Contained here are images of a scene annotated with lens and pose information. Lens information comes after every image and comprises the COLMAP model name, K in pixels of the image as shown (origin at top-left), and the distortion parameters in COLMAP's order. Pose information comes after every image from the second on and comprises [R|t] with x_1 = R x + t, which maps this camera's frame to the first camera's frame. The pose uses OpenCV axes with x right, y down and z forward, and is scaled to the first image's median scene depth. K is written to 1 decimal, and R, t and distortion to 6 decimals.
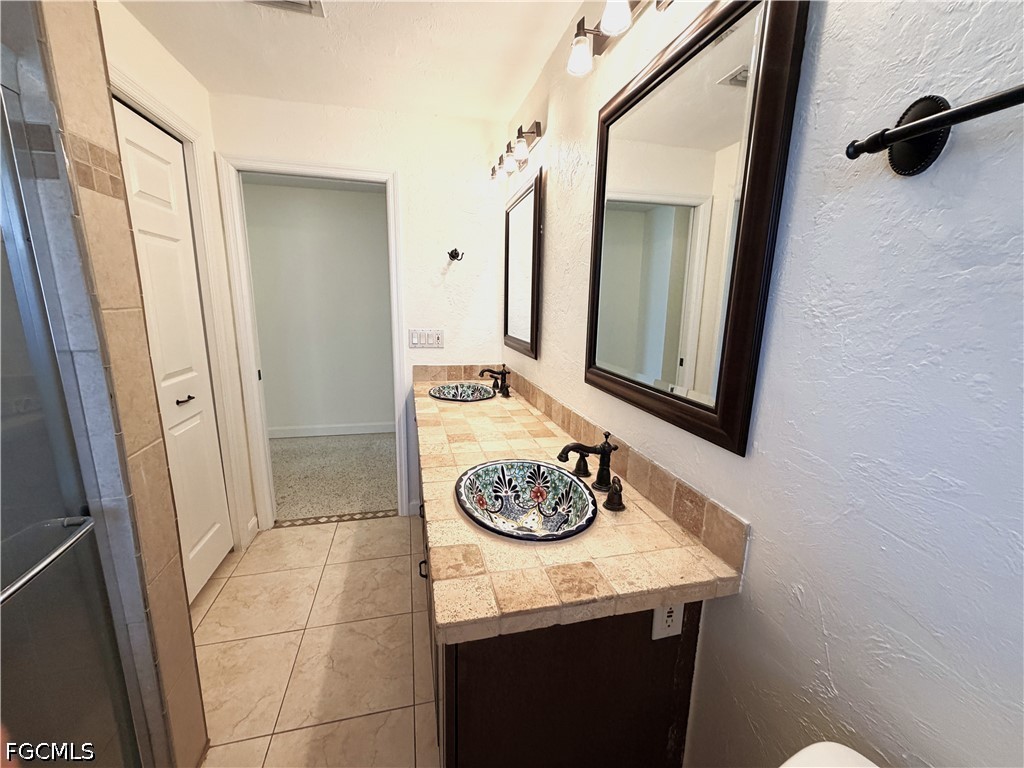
lens RADIAL K [[407.3, 0, 509.6], [0, 407.3, 384.2], [0, 0, 1]] dist [0.000861, 0.000492]
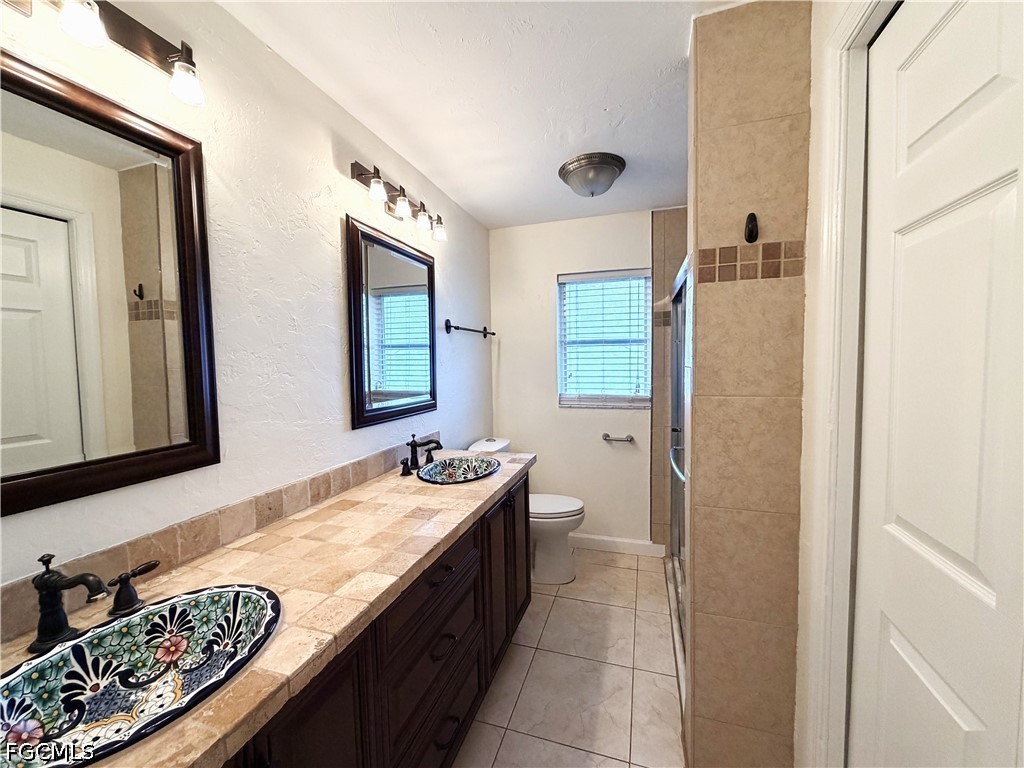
lens RADIAL K [[407.3, 0, 509.6], [0, 407.3, 384.3], [0, 0, 1]] dist [0.000861, 0.000492]
pose [[-0.844217, -0.035567, 0.534821, -0.675789], [0.108146, 0.965973, 0.234949, -0.297450], [-0.524979, 0.256186, -0.811644, 1.413114]]
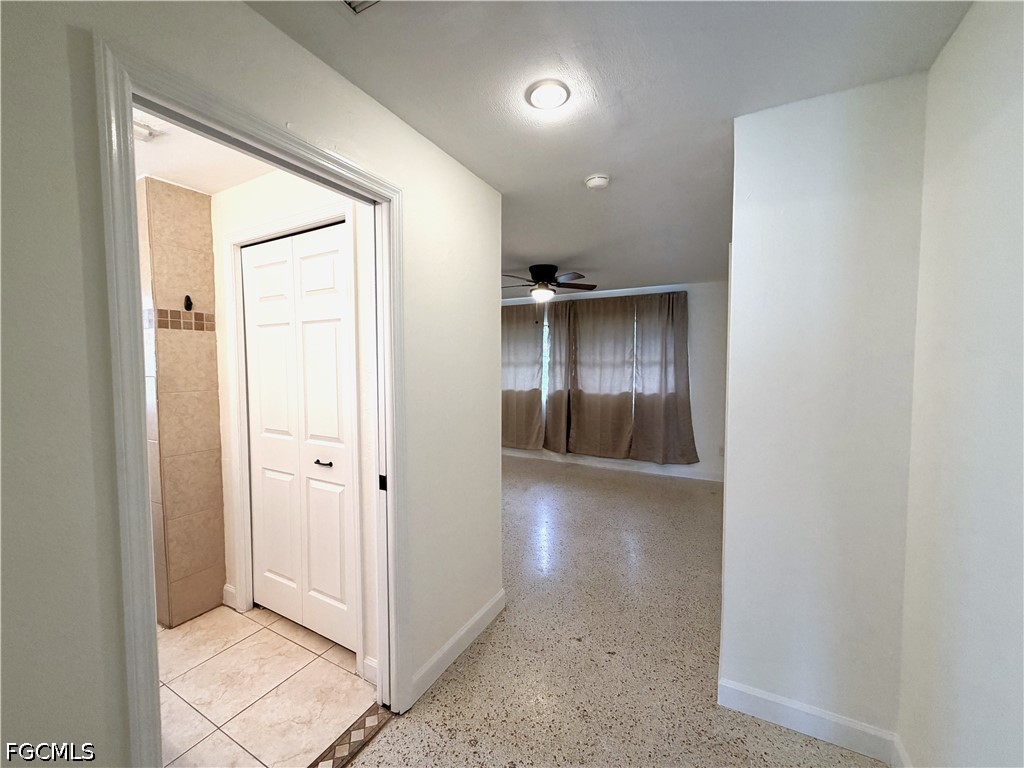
lens RADIAL K [[407.3, 0, 509.5], [0, 407.3, 385.1], [0, 0, 1]] dist [0.000861, 0.000492]
pose [[-0.676319, 0.021402, -0.736298, -0.365795], [-0.156821, 0.972479, 0.172313, -0.481625], [0.719722, 0.232005, -0.654350, 2.252294]]
